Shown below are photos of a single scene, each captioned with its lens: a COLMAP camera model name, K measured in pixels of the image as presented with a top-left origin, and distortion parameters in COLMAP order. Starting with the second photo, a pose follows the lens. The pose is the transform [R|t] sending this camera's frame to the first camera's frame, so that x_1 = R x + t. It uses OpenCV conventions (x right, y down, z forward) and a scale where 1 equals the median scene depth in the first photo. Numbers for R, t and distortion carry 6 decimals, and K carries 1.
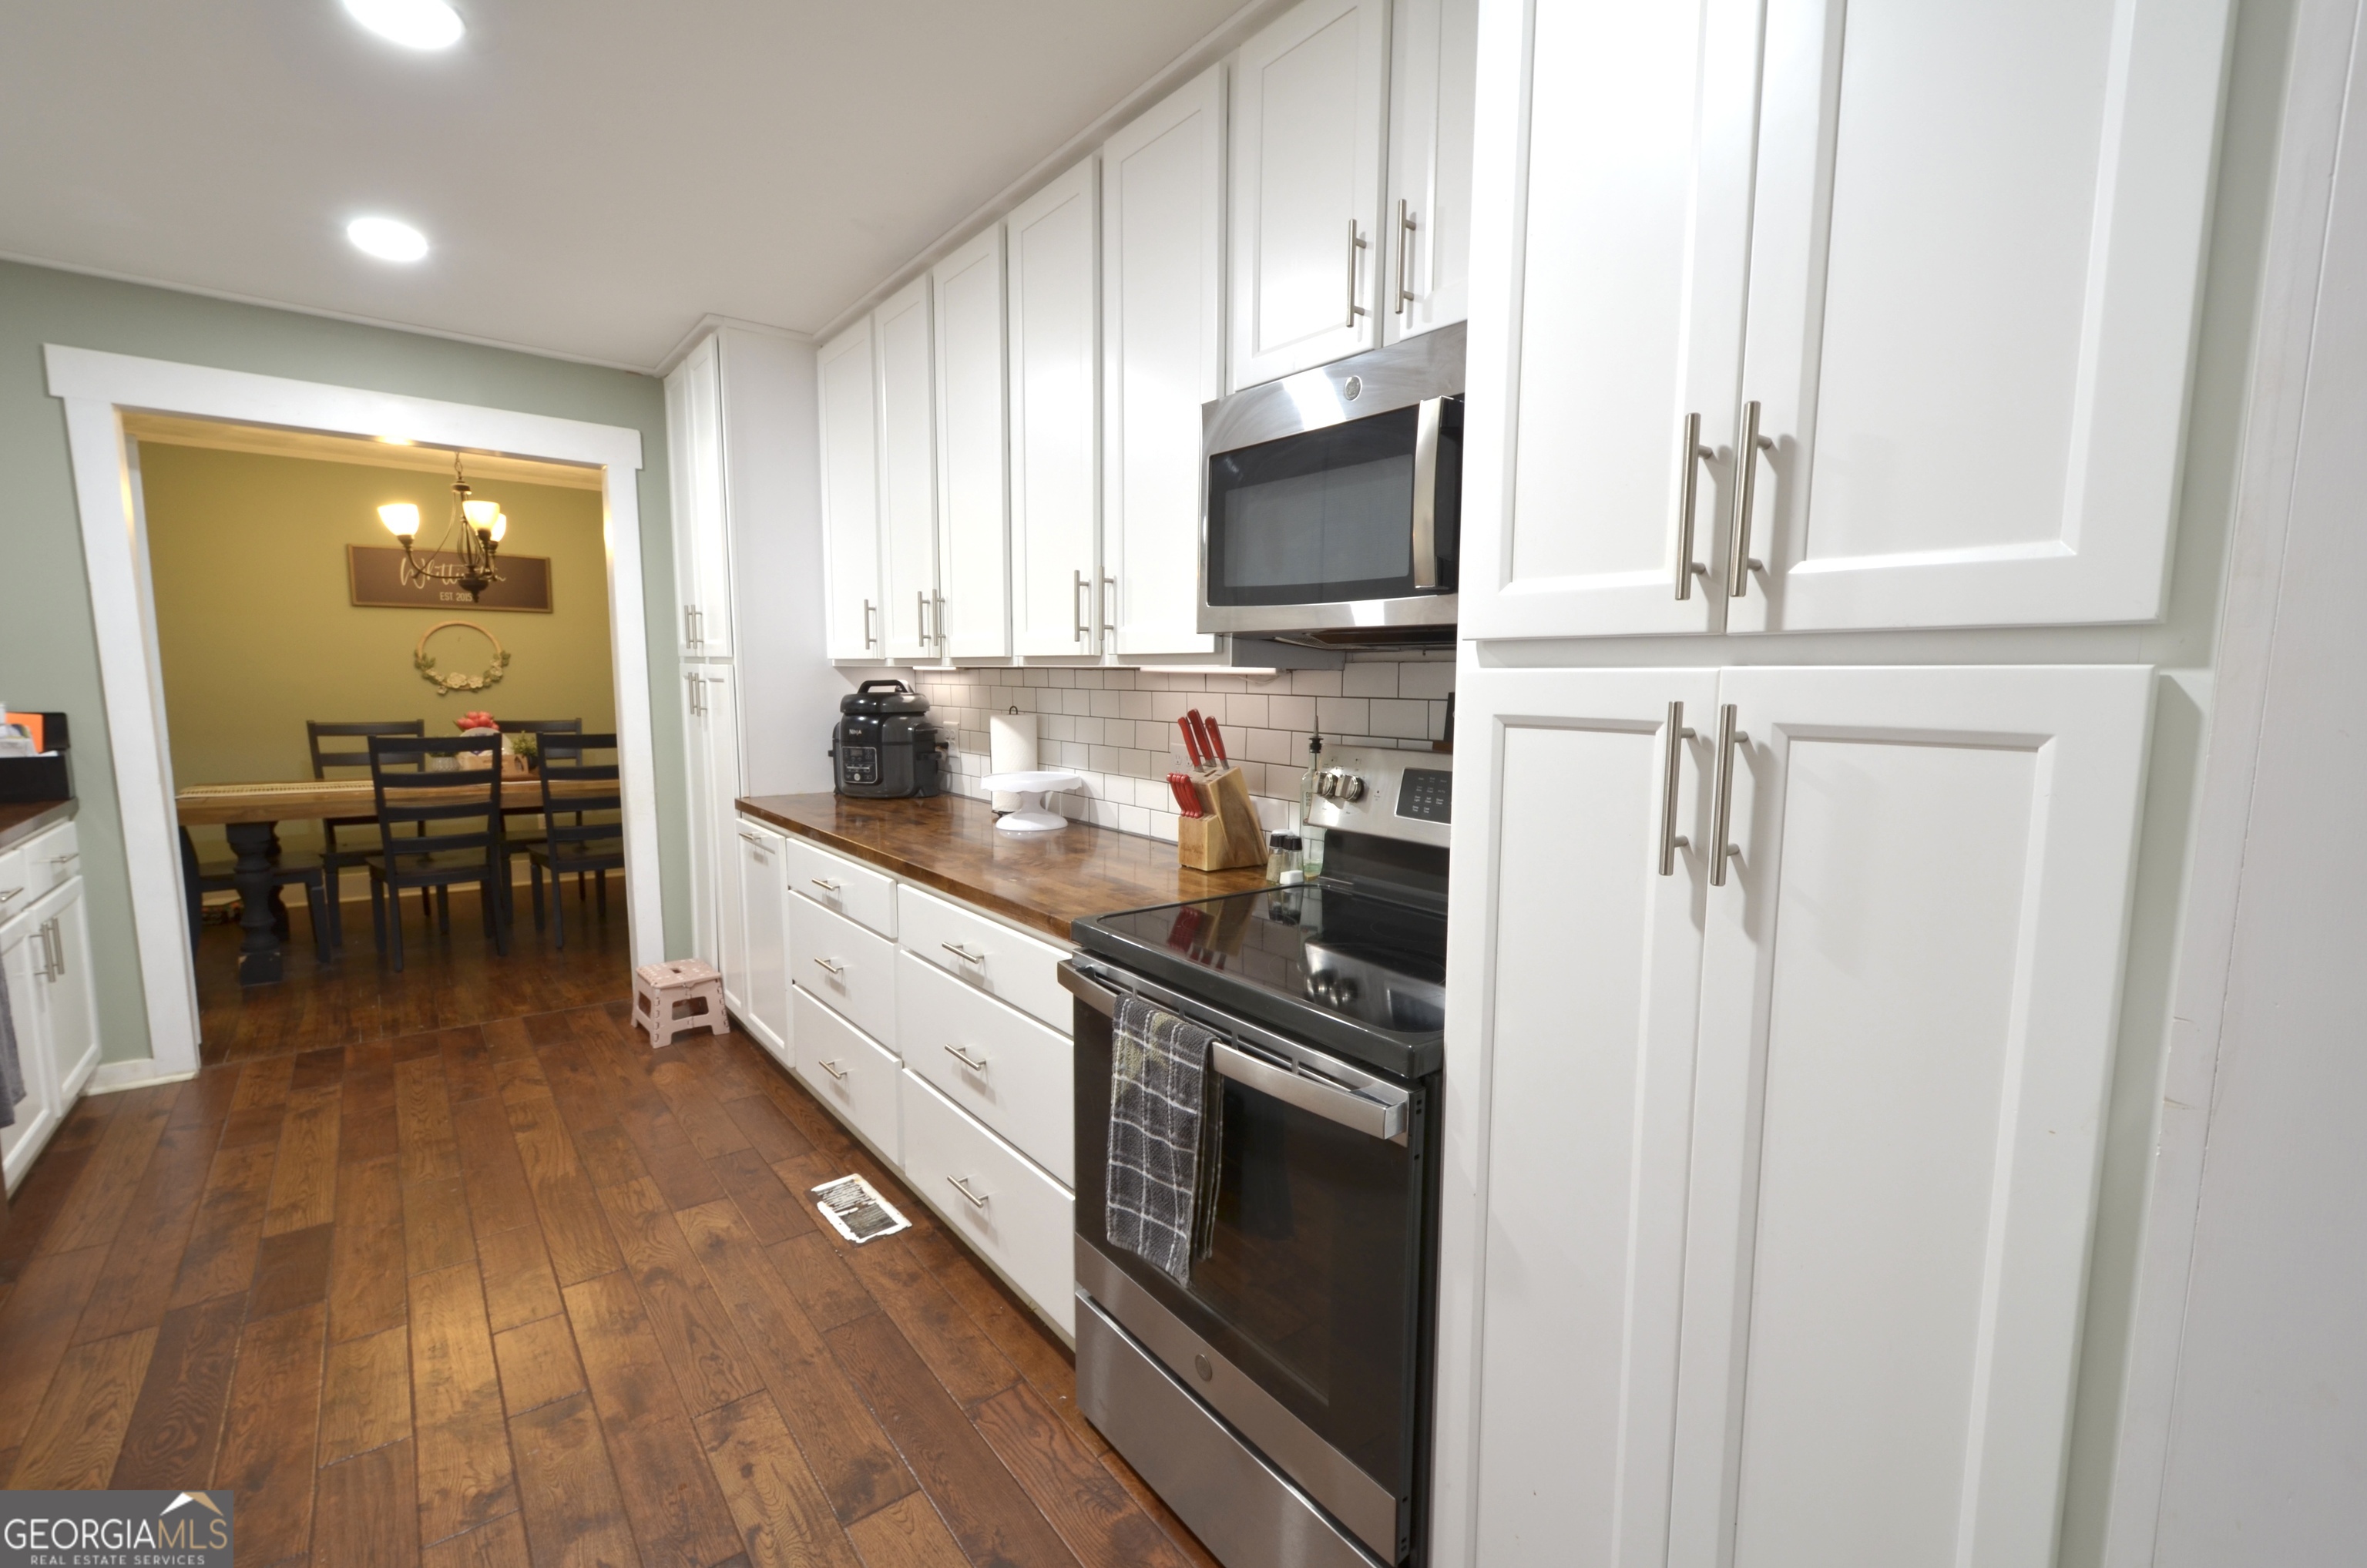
lens RADIAL K [[1026.4, 0, 1238.6], [0, 1026.4, 796.0], [0, 0, 1]] dist [0.007981, -0.004415]
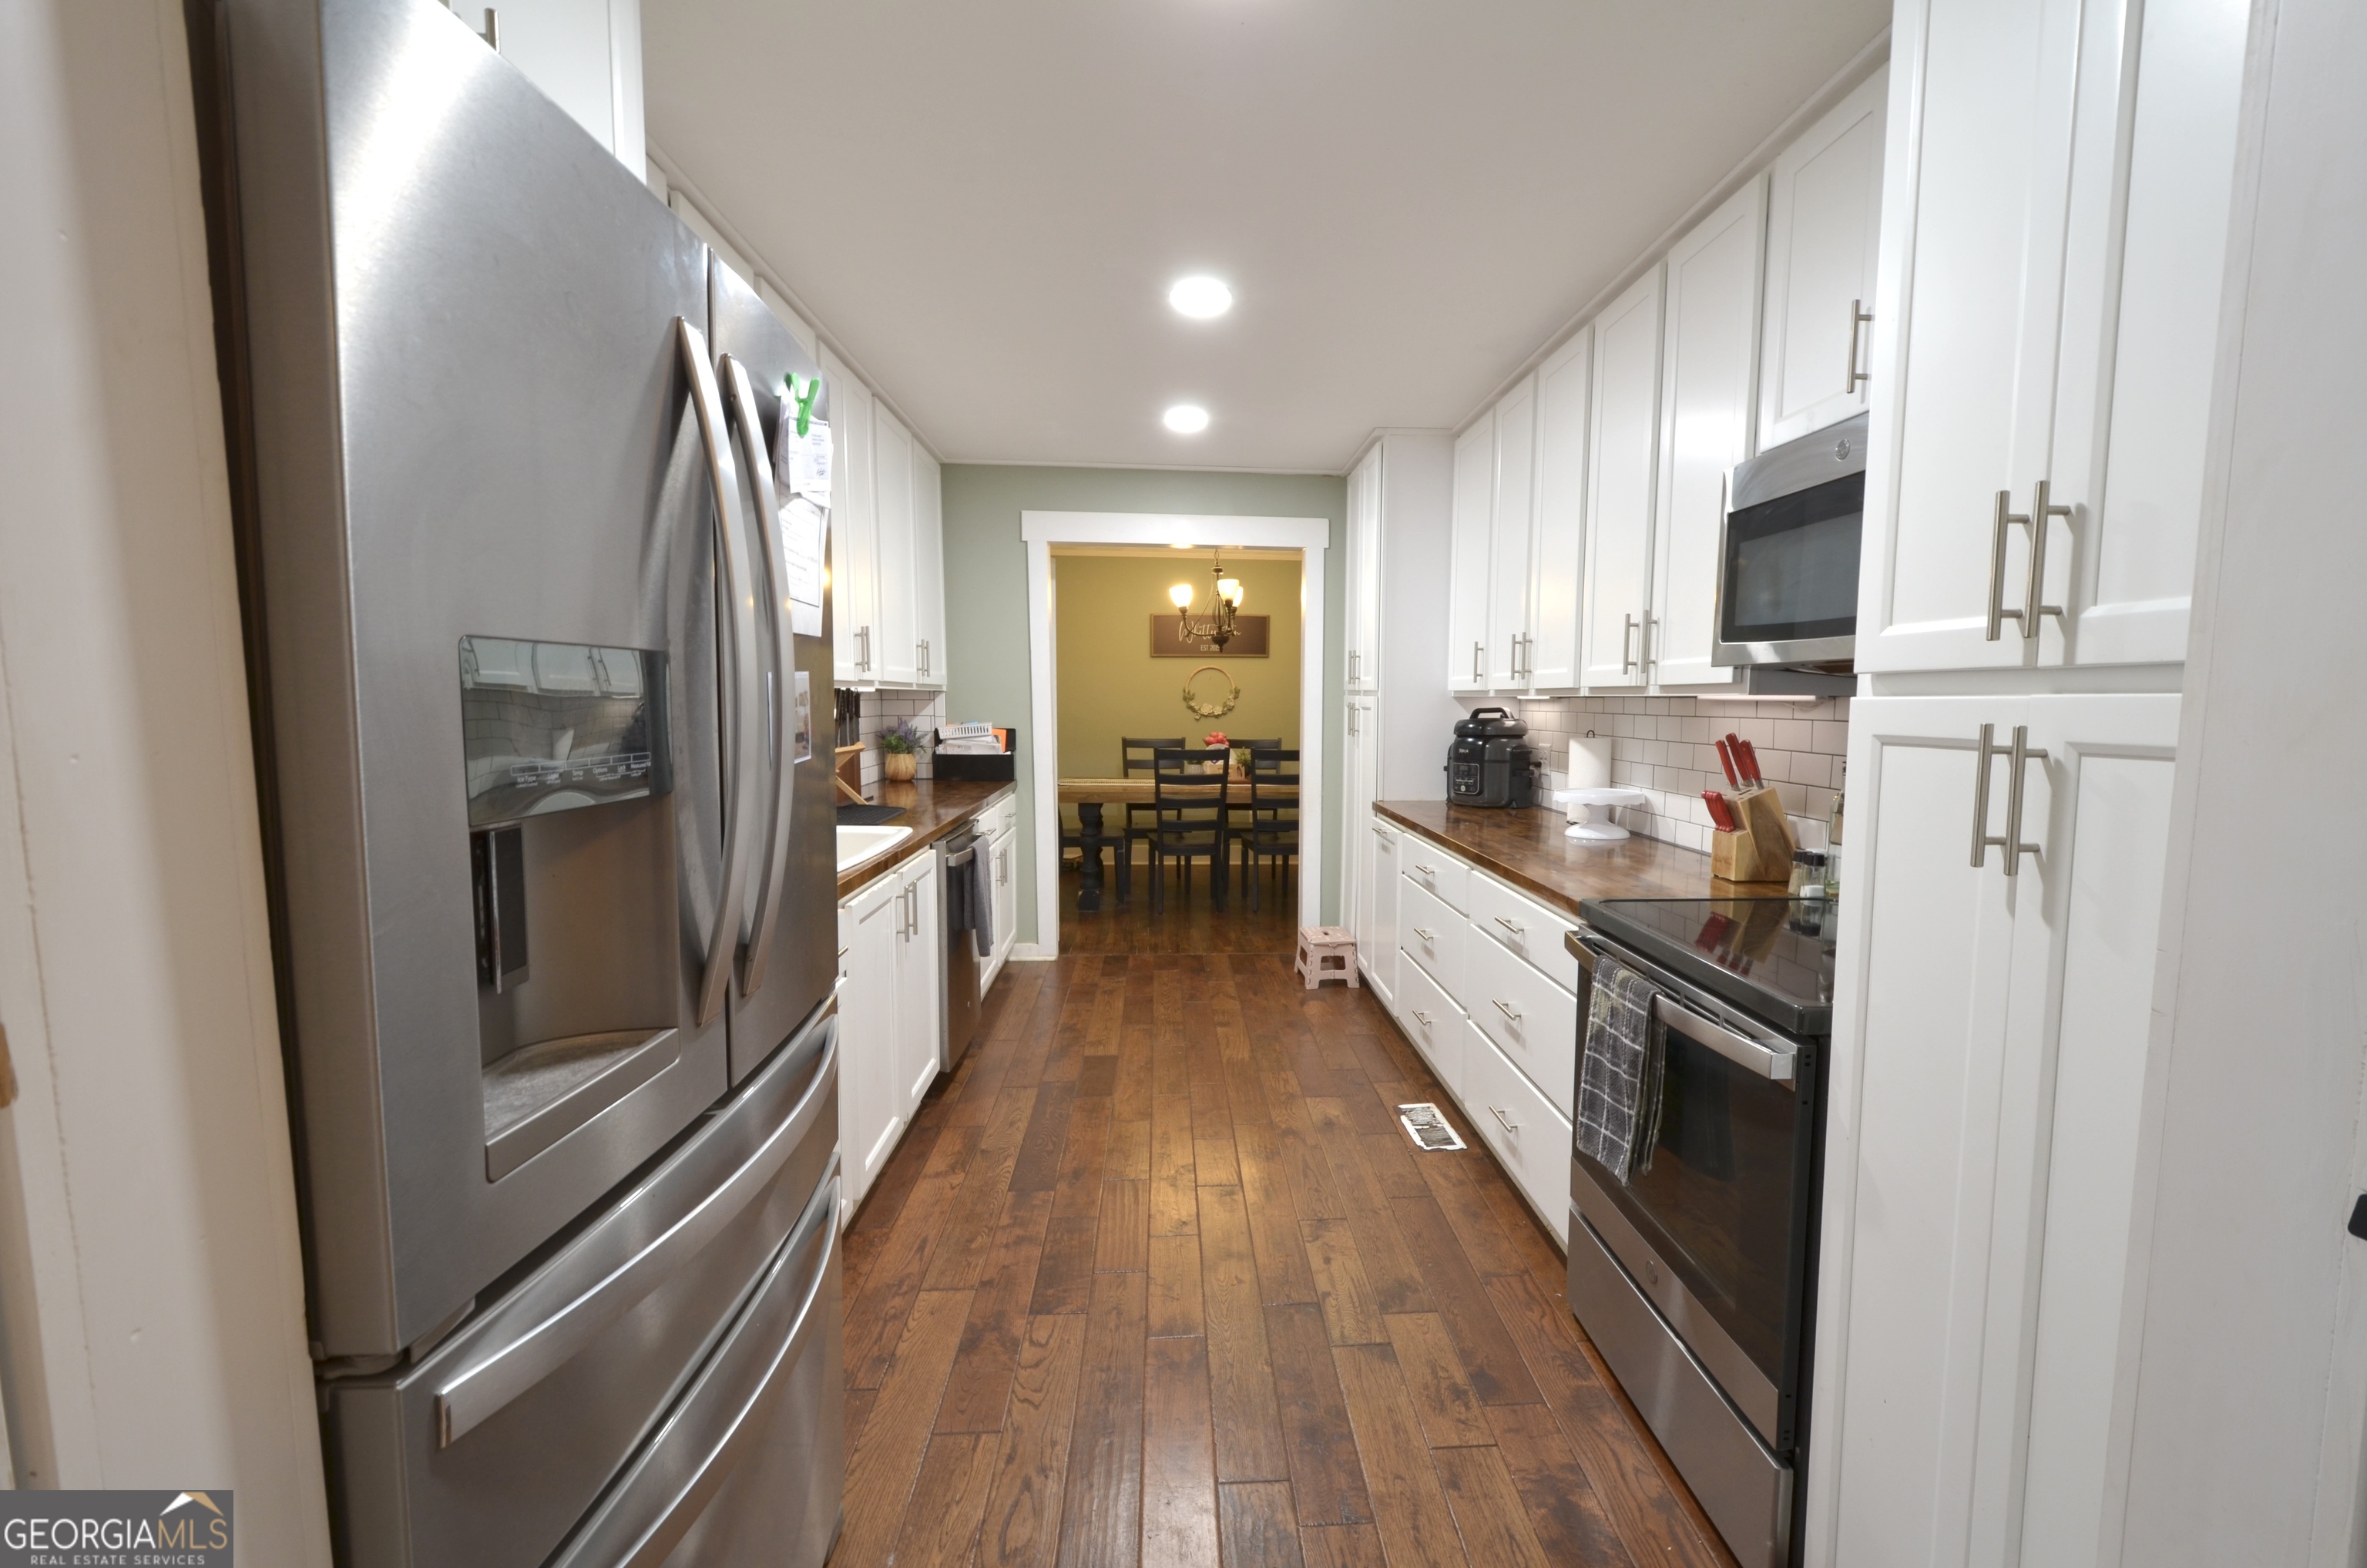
lens RADIAL K [[1026.4, 0, 1243.4], [0, 1026.4, 783.5], [0, 0, 1]] dist [0.007981, -0.004415]
pose [[0.817573, 0.040244, -0.574417, 0.135634], [-0.062654, 0.997849, -0.019266, 0.019063], [0.572407, 0.051741, 0.818336, -0.164131]]
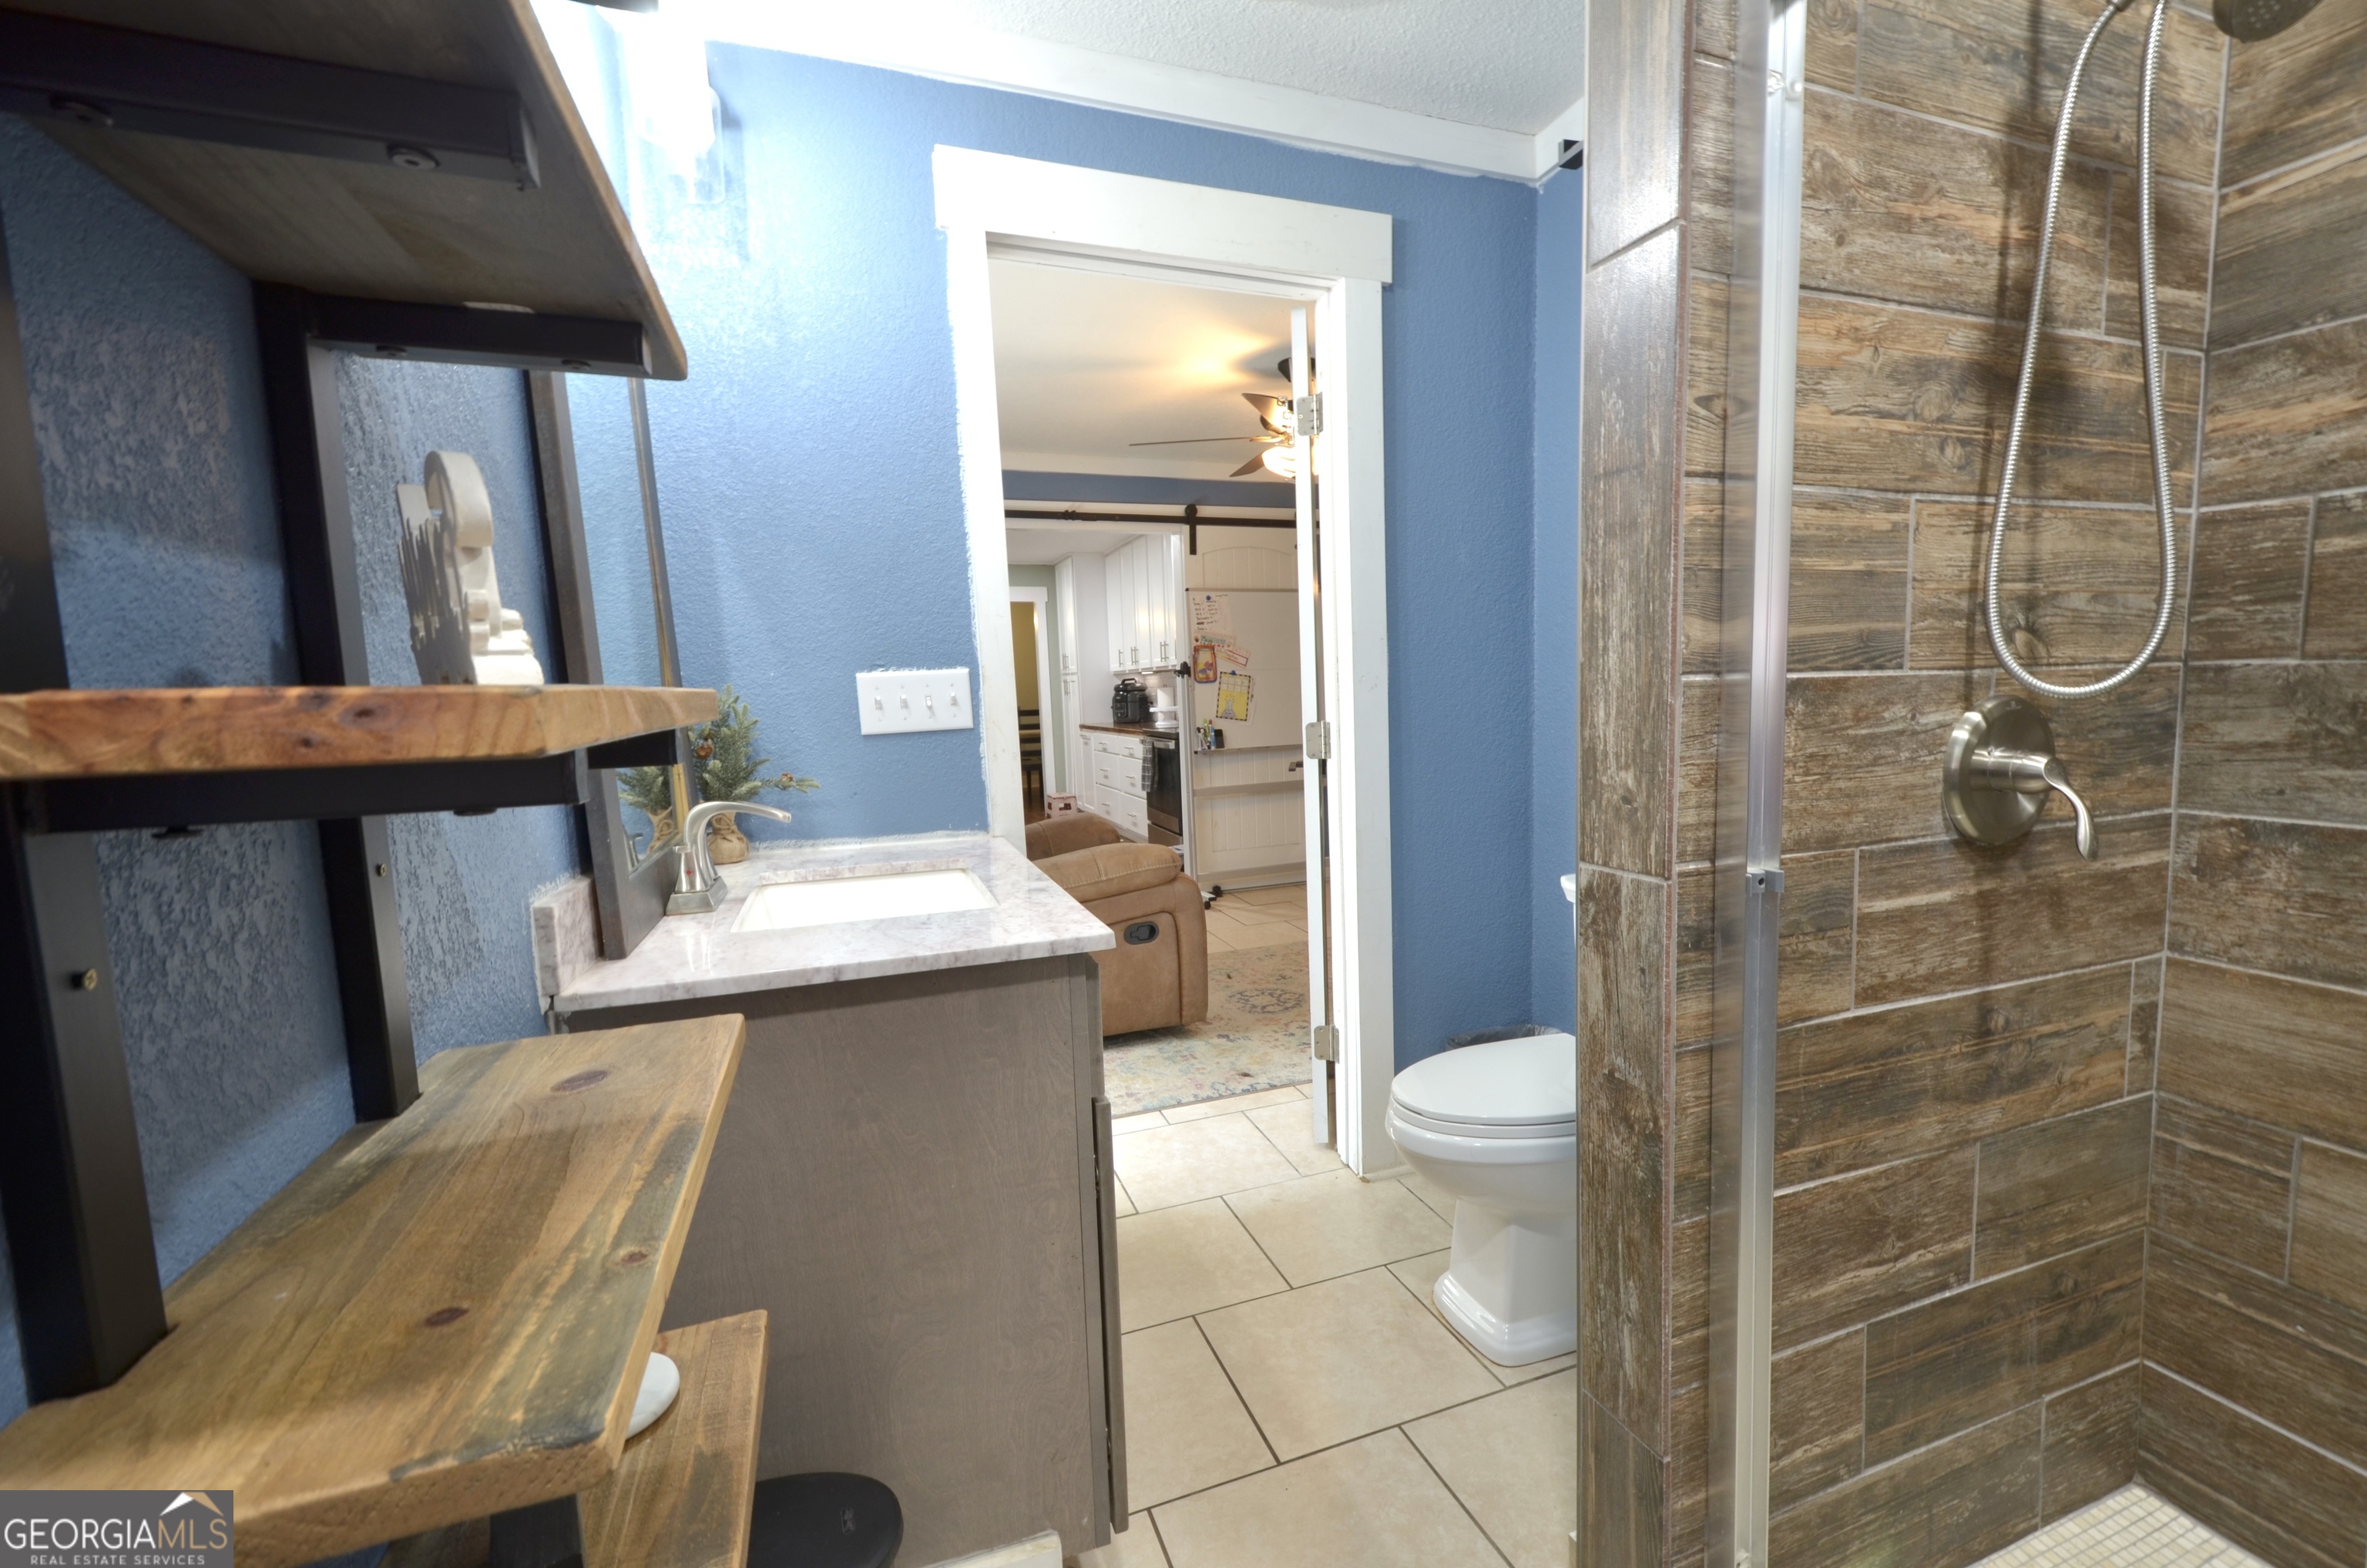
lens RADIAL K [[1026.4, 0, 1240.5], [0, 1026.4, 796.8], [0, 0, 1]] dist [0.007981, -0.004415]
pose [[0.945511, -0.009774, -0.325445, 1.001639], [0.007315, 0.999935, -0.008779, 0.278907], [0.325509, 0.005920, 0.945520, -1.796842]]
